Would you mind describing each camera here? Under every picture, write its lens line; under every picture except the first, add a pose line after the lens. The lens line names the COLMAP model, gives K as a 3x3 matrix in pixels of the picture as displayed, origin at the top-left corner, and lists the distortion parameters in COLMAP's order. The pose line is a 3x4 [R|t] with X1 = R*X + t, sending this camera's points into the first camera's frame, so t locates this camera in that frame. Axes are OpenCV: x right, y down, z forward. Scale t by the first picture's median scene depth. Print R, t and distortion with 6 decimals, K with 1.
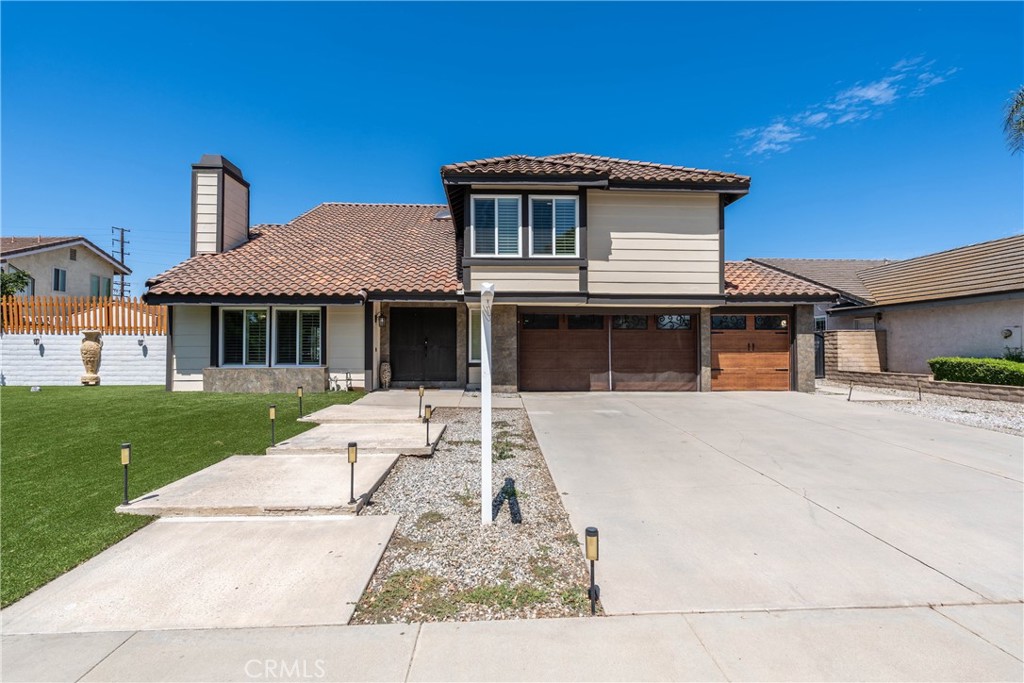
lens RADIAL K [[452.4, 0, 512.4], [0, 452.4, 337.6], [0, 0, 1]] dist [-0.000509, -0.000131]
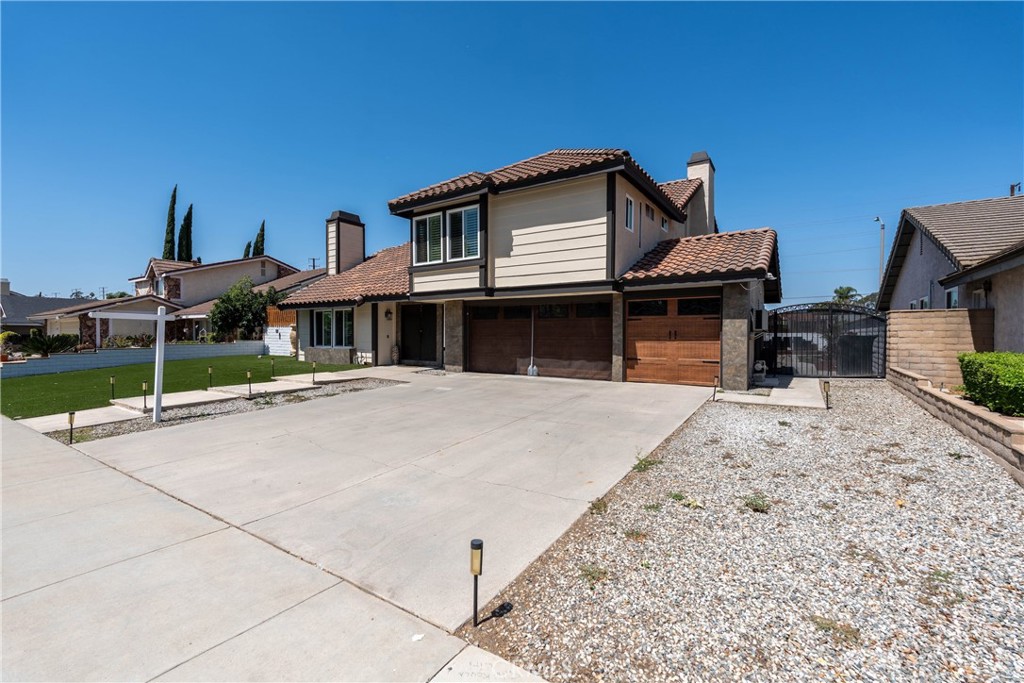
lens RADIAL K [[452.4, 0, 510.1], [0, 452.4, 342.2], [0, 0, 1]] dist [-0.000509, -0.000131]
pose [[0.802360, 0.011014, -0.596739, 0.866688], [0.014742, 0.999159, 0.038263, -0.003947], [0.596658, -0.039498, 0.801523, 0.105354]]
